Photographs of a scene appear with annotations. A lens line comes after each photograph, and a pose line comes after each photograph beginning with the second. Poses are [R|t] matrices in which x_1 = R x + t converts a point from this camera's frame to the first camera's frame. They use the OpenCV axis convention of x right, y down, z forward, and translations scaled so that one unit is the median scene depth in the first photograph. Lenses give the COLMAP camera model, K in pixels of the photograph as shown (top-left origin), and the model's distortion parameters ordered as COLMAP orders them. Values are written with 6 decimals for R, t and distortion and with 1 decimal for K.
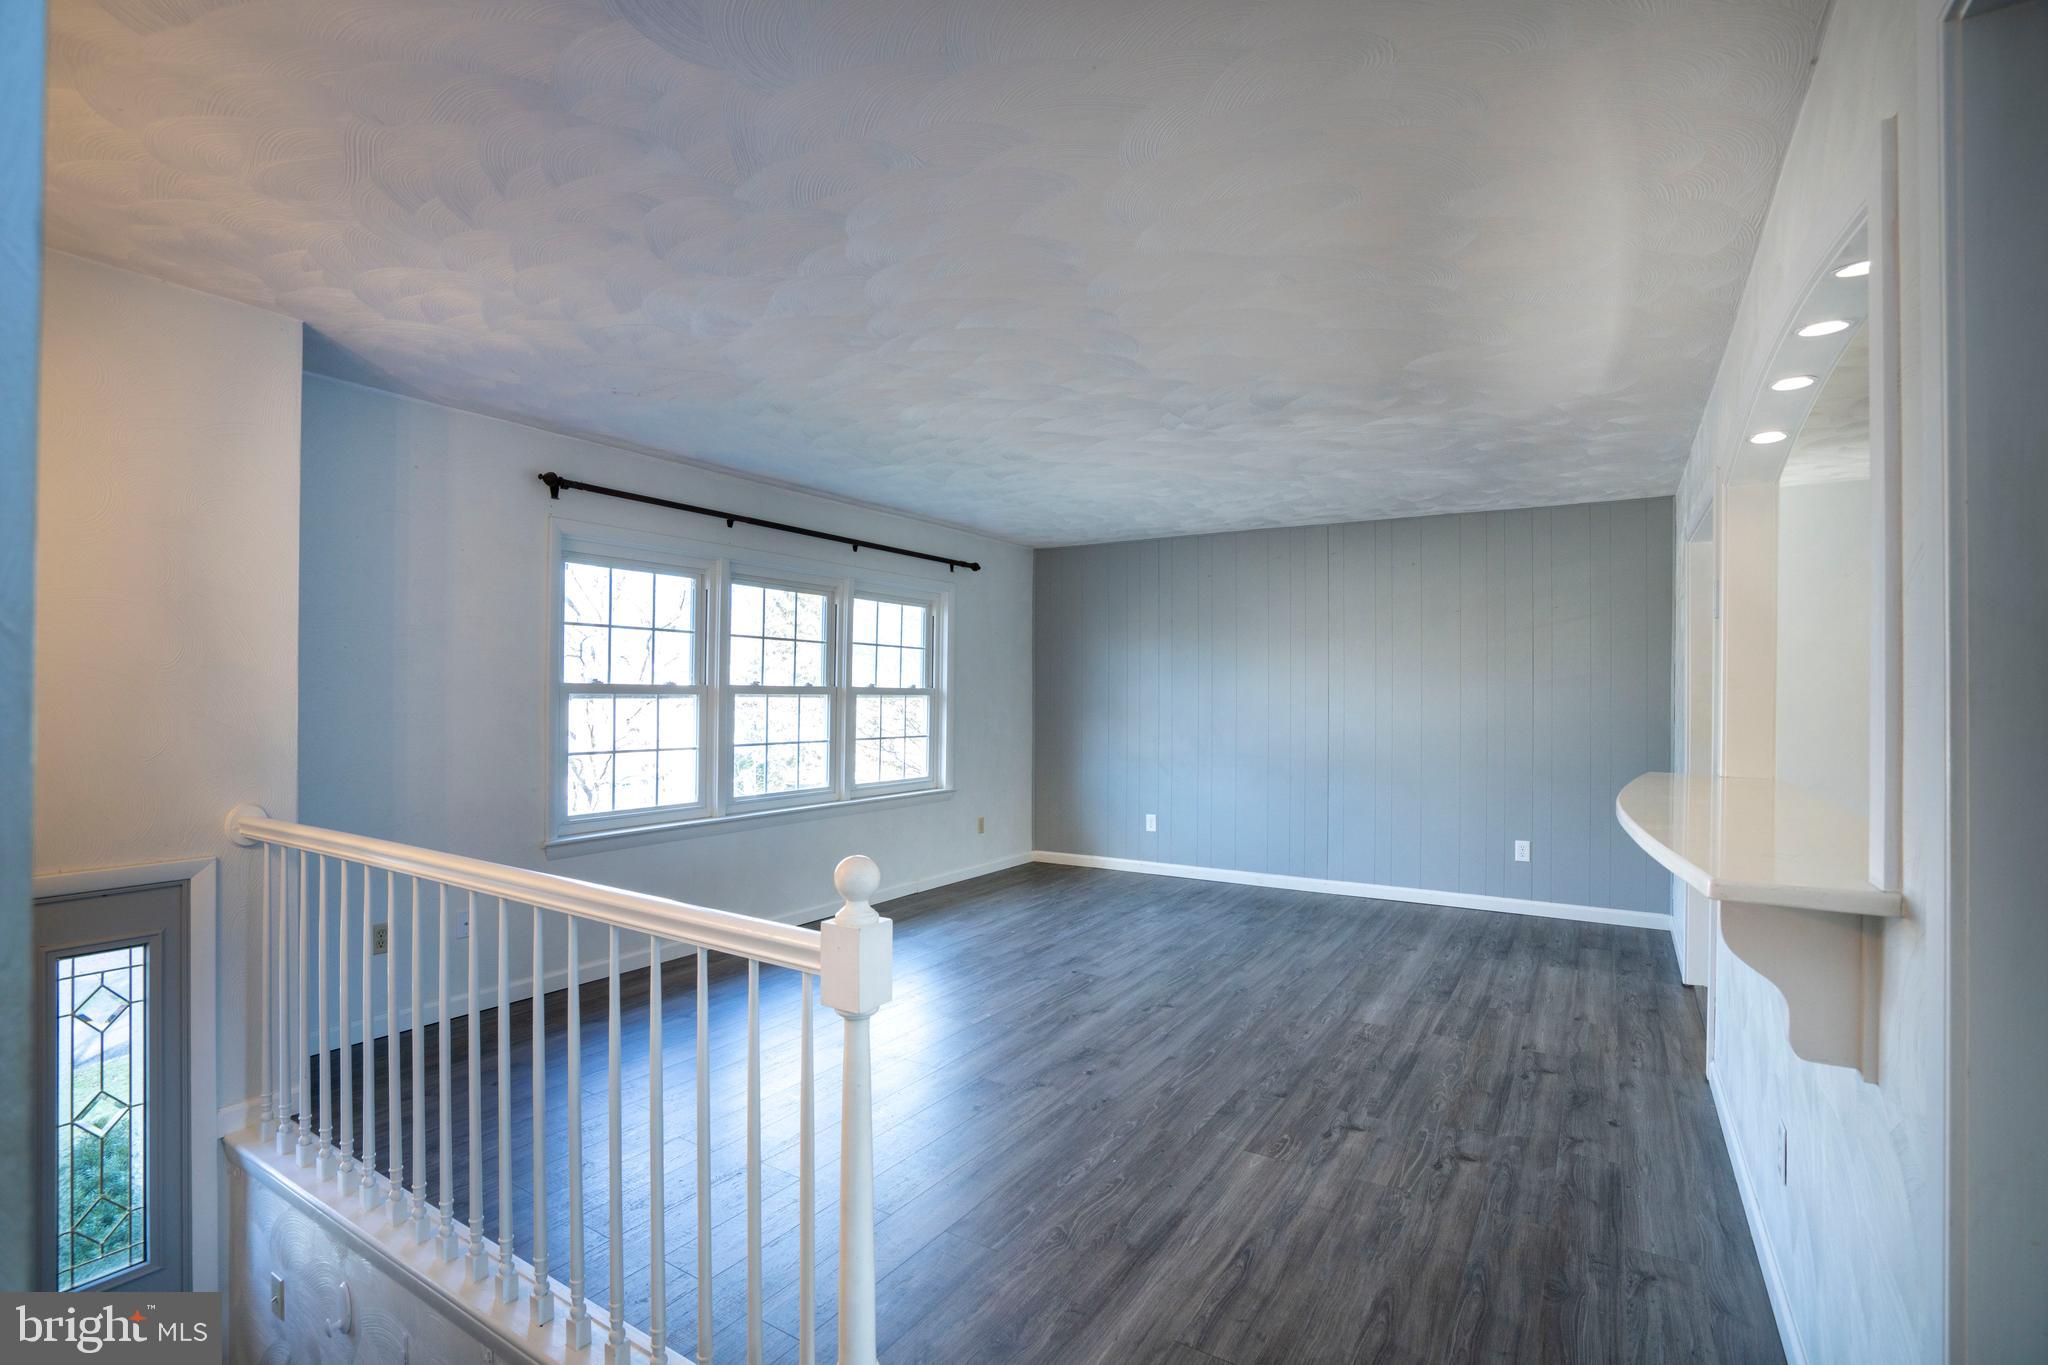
lens RADIAL K [[944.7, 0, 1019.3], [0, 944.7, 688.6], [0, 0, 1]] dist [-0.068156, 0.027650]
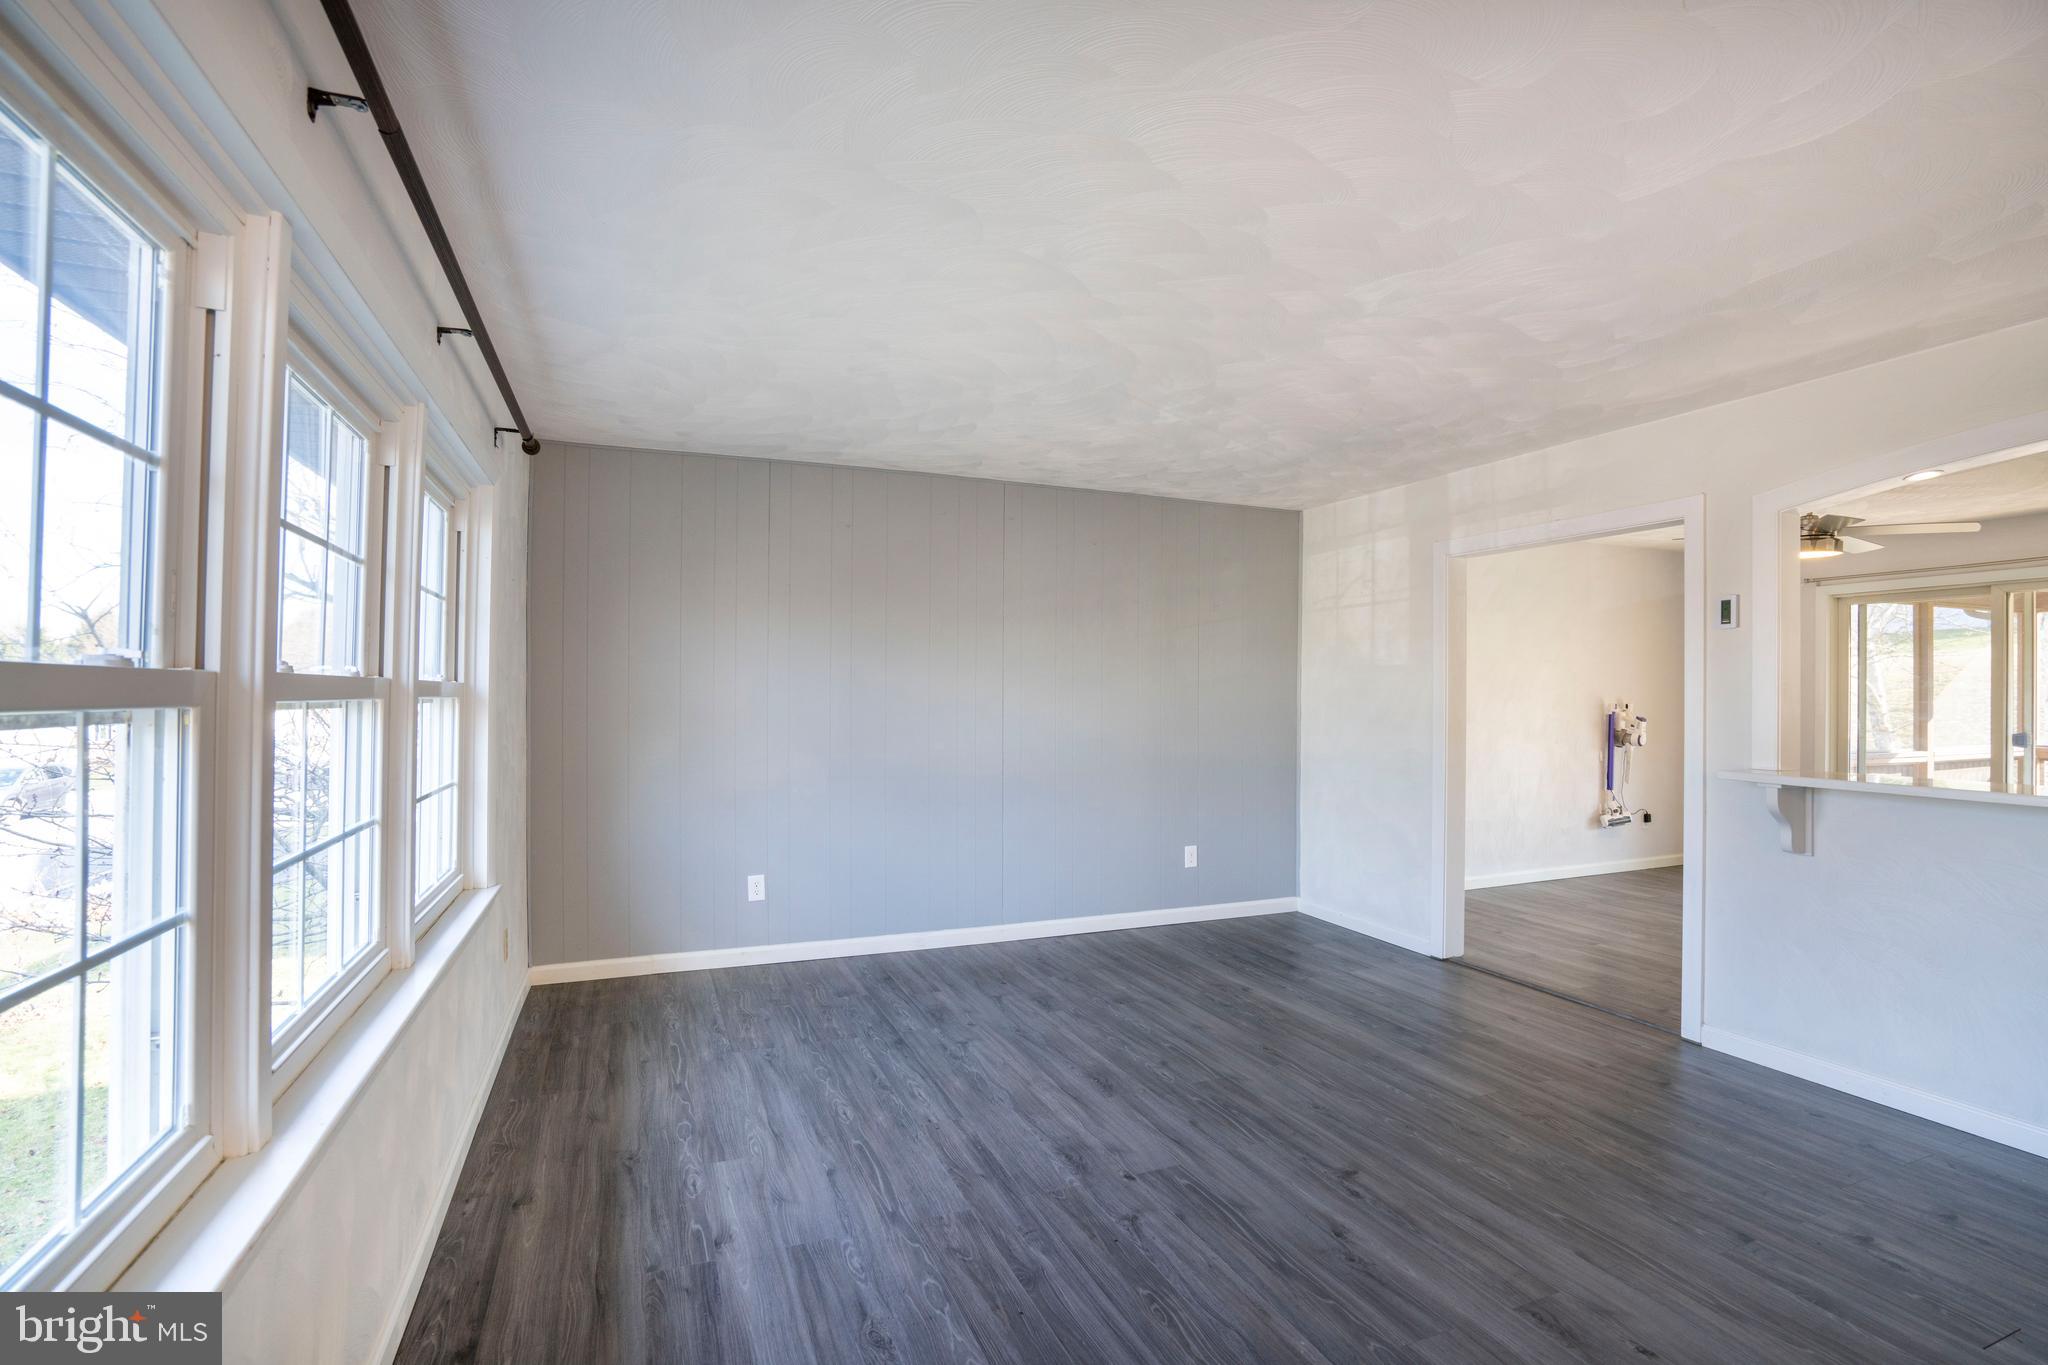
lens RADIAL K [[944.7, 0, 1019.3], [0, 944.7, 688.6], [0, 0, 1]] dist [-0.068156, 0.027650]
pose [[0.580758, 0.001559, 0.814075, -0.441883], [-0.006213, 0.999978, 0.002518, -0.000187], [-0.814053, -0.006520, 0.580754, 0.718565]]
